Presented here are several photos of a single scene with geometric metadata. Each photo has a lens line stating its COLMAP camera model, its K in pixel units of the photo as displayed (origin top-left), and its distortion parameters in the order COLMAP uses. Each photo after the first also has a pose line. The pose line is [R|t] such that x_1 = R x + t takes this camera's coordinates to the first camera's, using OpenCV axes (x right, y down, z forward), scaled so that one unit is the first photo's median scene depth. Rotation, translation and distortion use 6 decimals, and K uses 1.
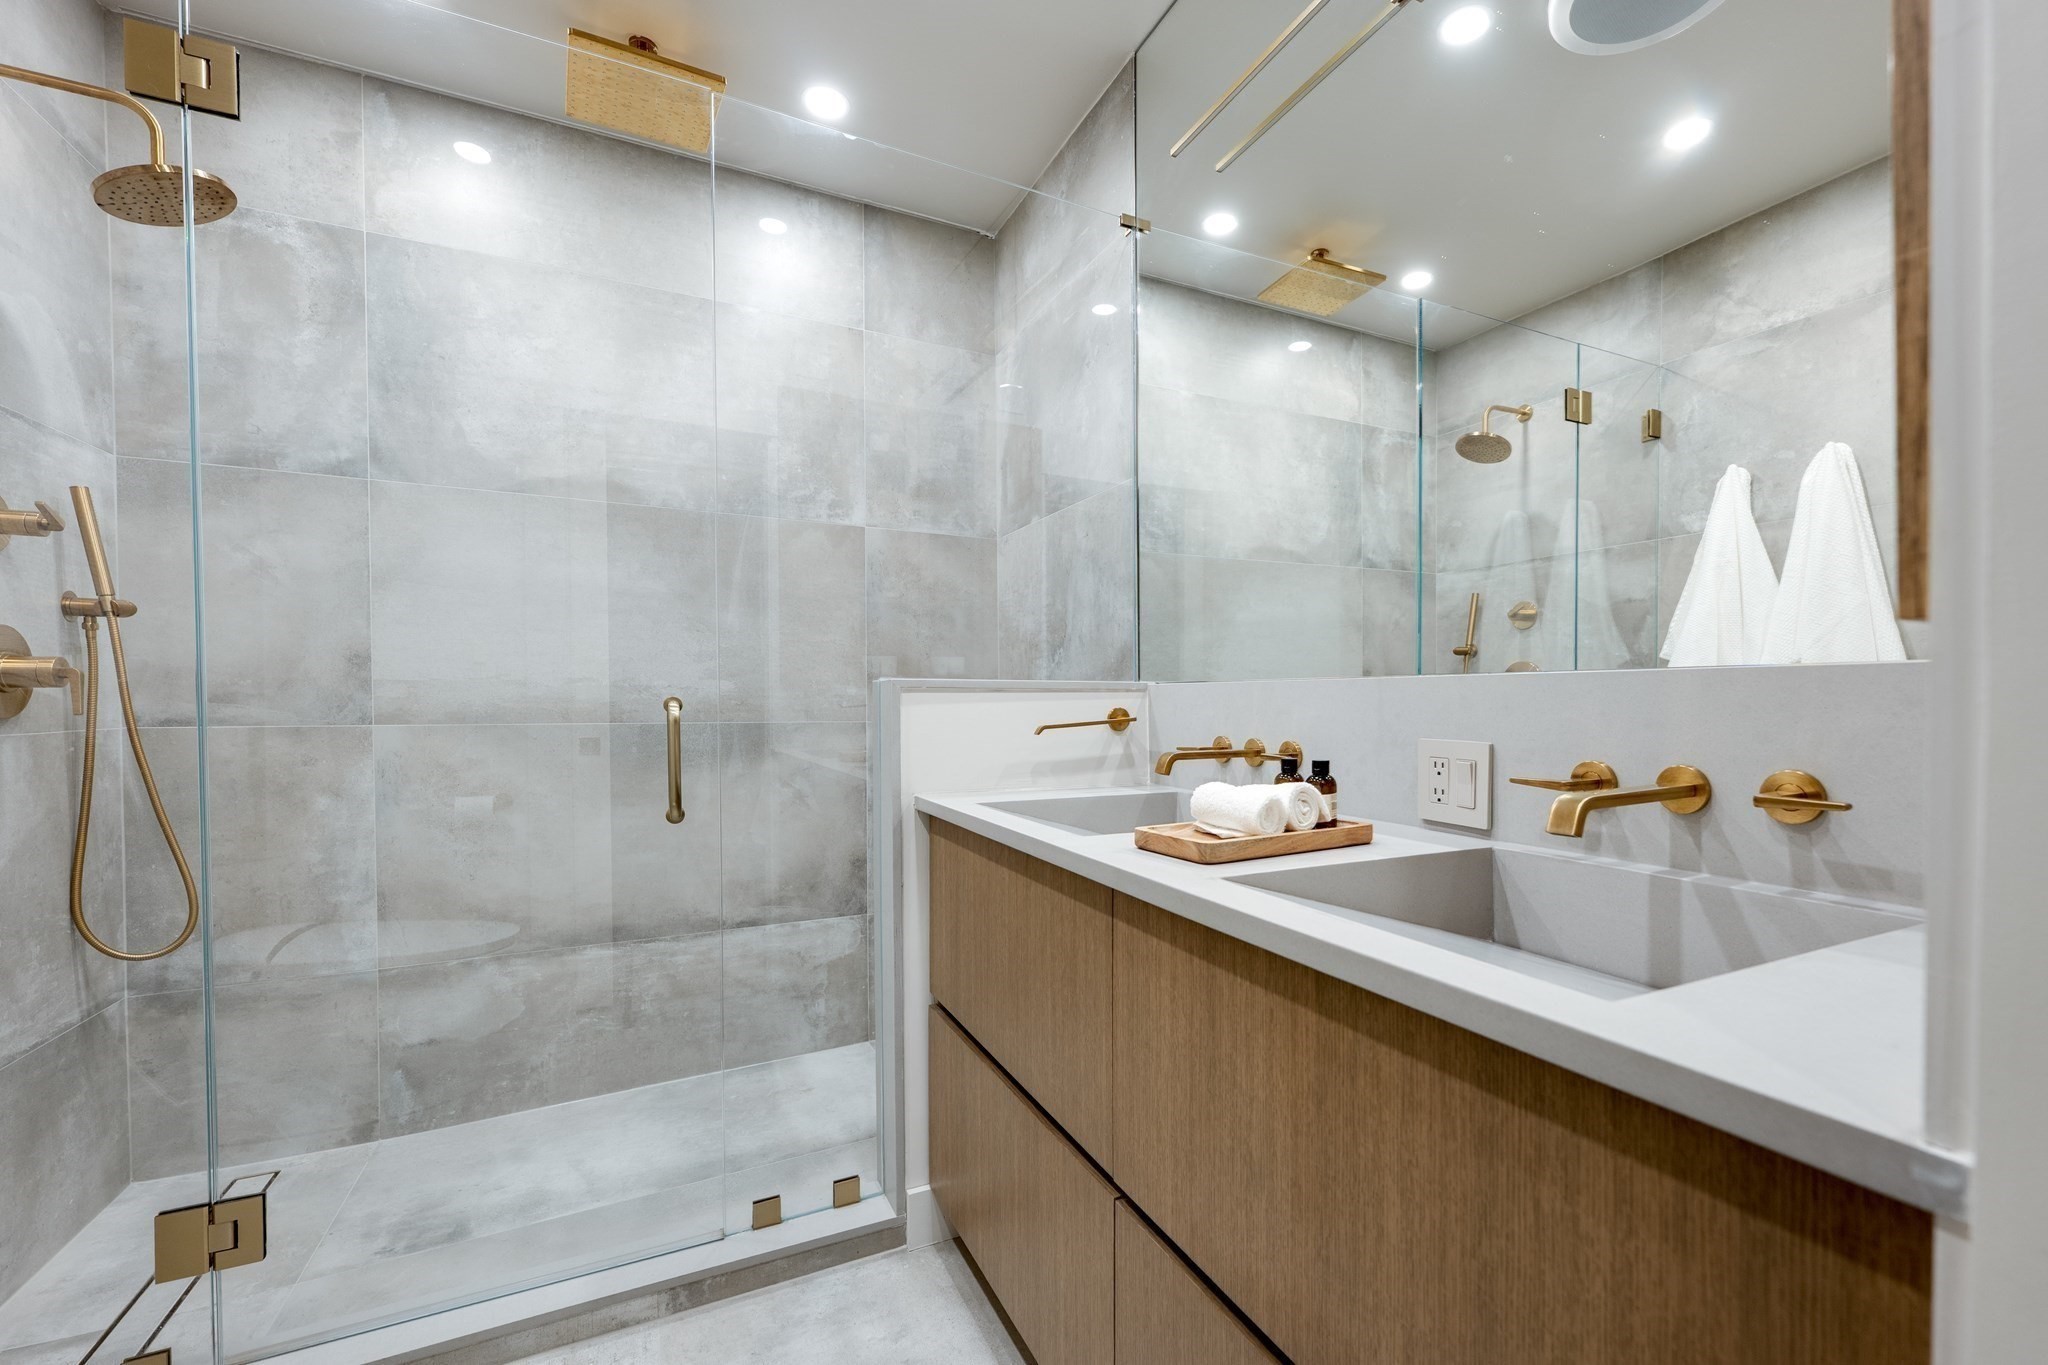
lens RADIAL K [[842.7, 0, 1106.5], [0, 842.7, 729.9], [0, 0, 1]] dist [0.000443, 0.000031]
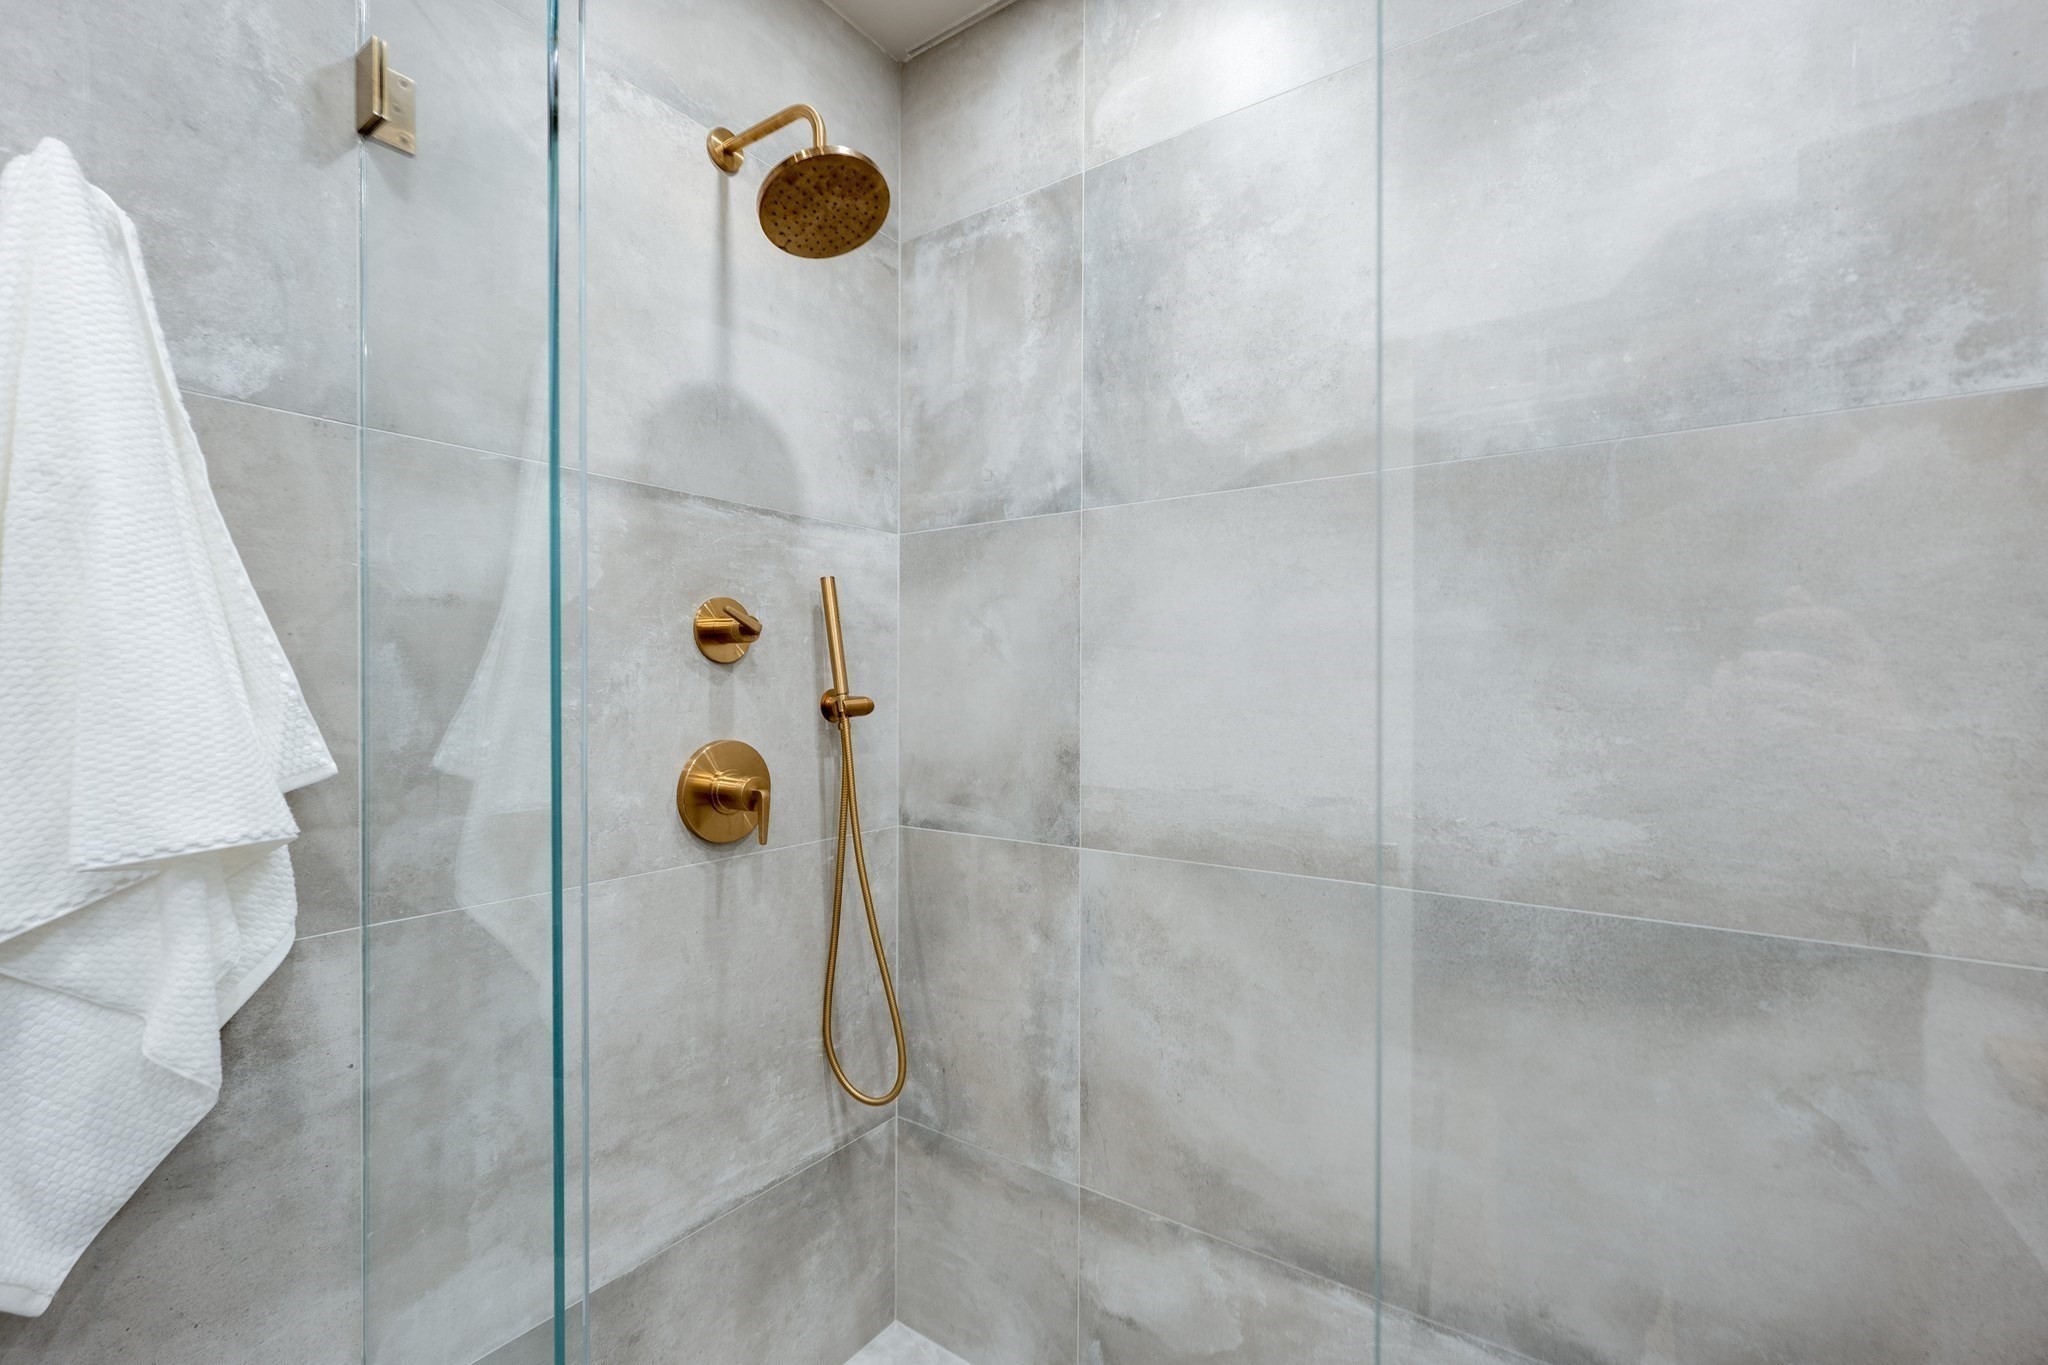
lens RADIAL K [[842.7, 0, 1056.3], [0, 842.7, 675.2], [0, 0, 1]] dist [0.000443, 0.000031]
pose [[0.443953, -0.002672, -0.896046, -0.238154], [-0.037602, 0.999059, -0.021609, -0.140432], [0.895261, 0.043287, 0.443435, 0.671981]]
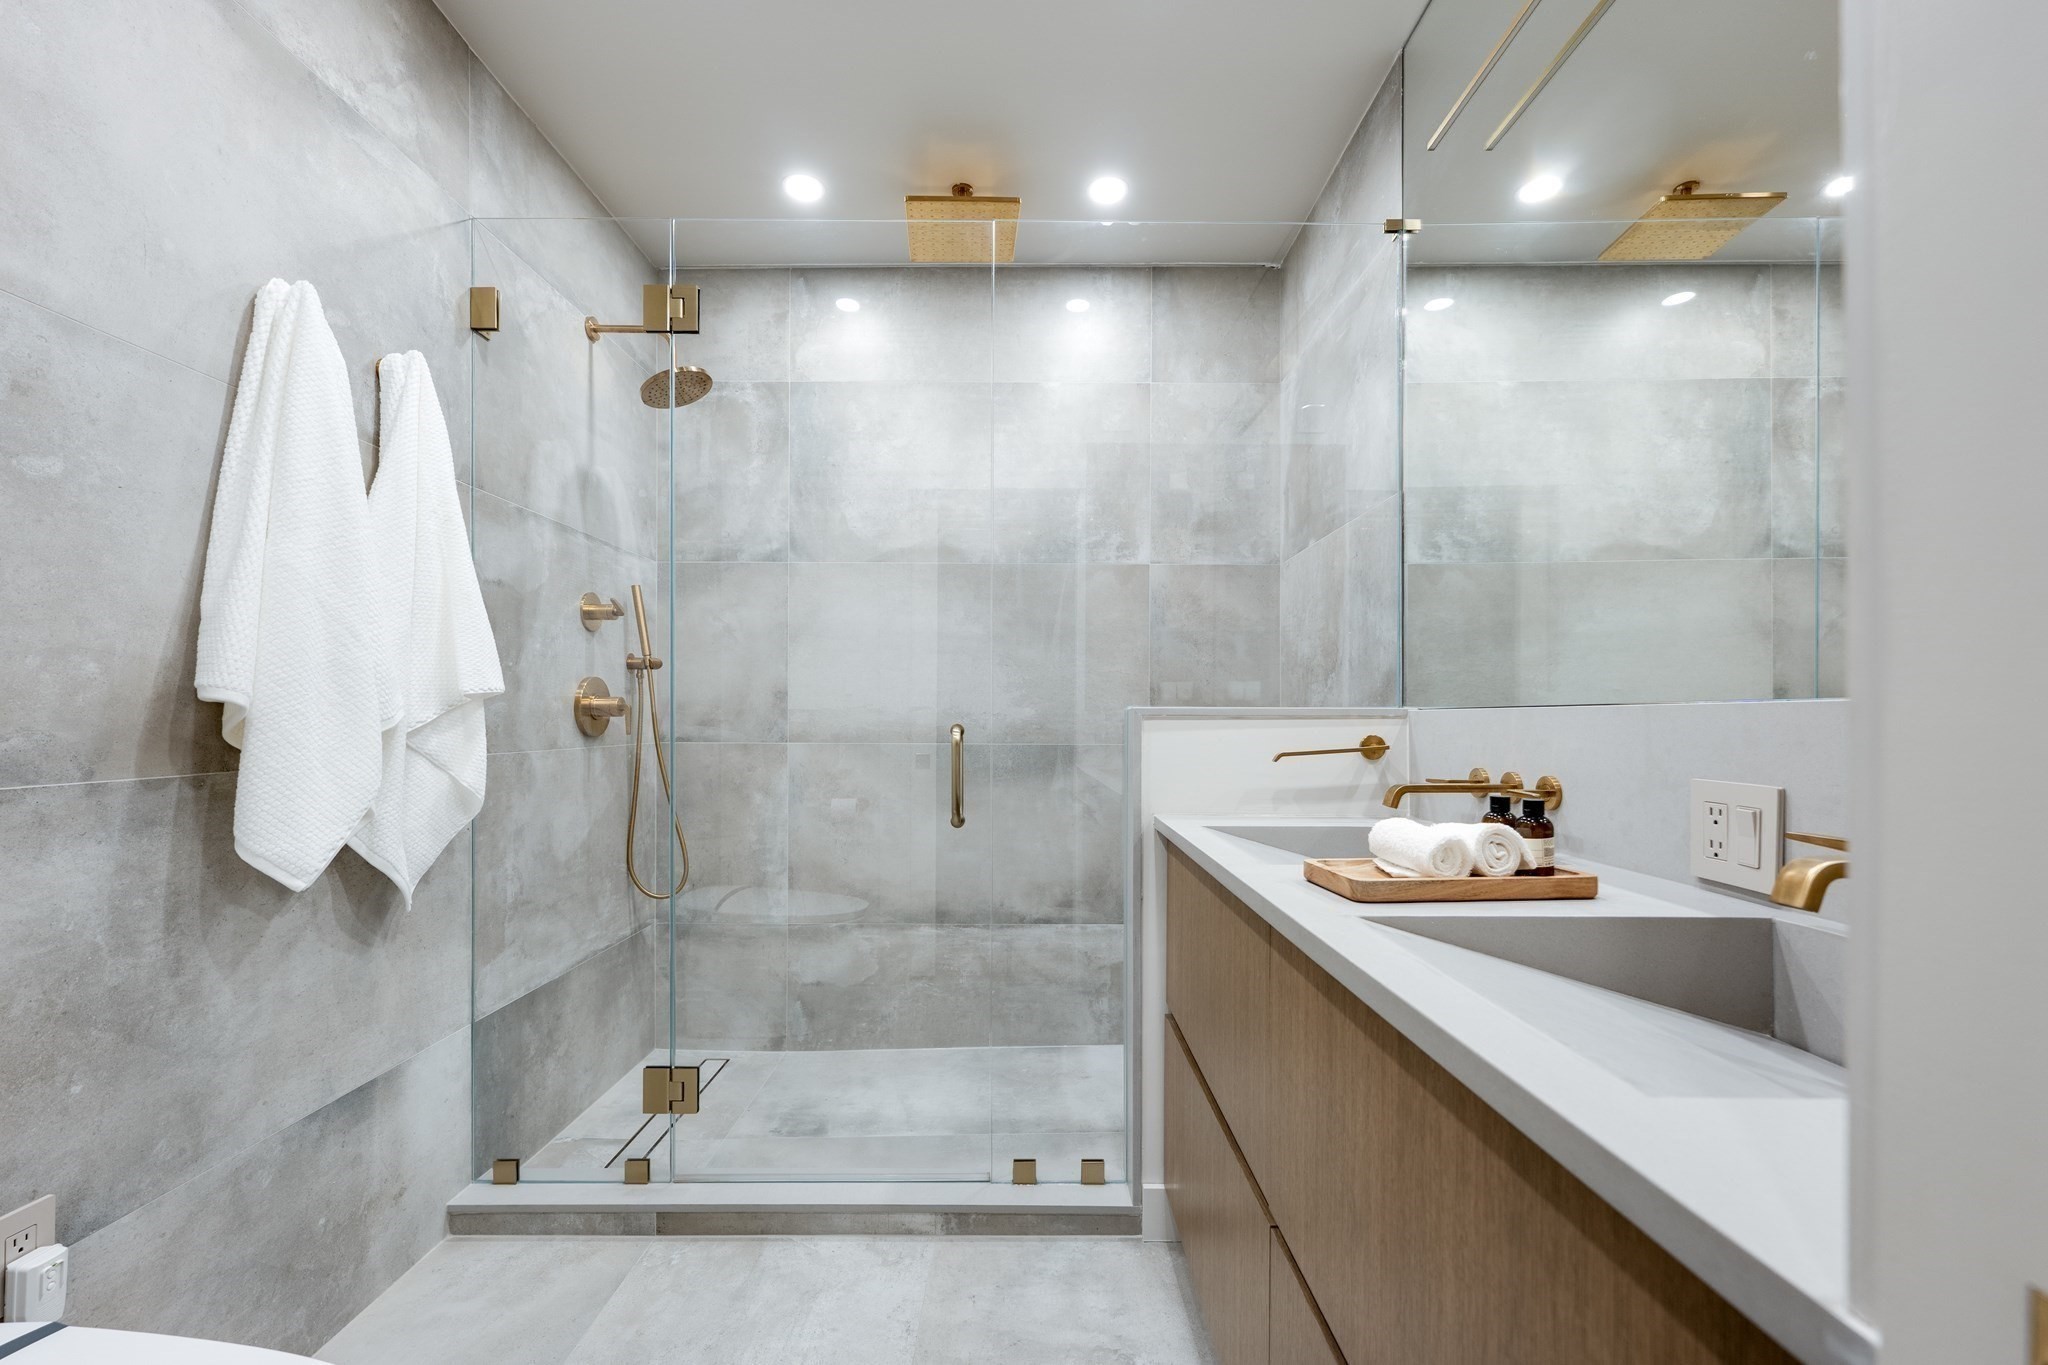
lens RADIAL K [[842.7, 0, 1061.1], [0, 842.7, 737.9], [0, 0, 1]] dist [0.000443, 0.000031]
pose [[0.892941, 0.011199, -0.450034, 0.135018], [-0.017936, 0.999782, -0.010708, -0.006892], [0.449816, 0.017634, 0.892947, -0.012906]]
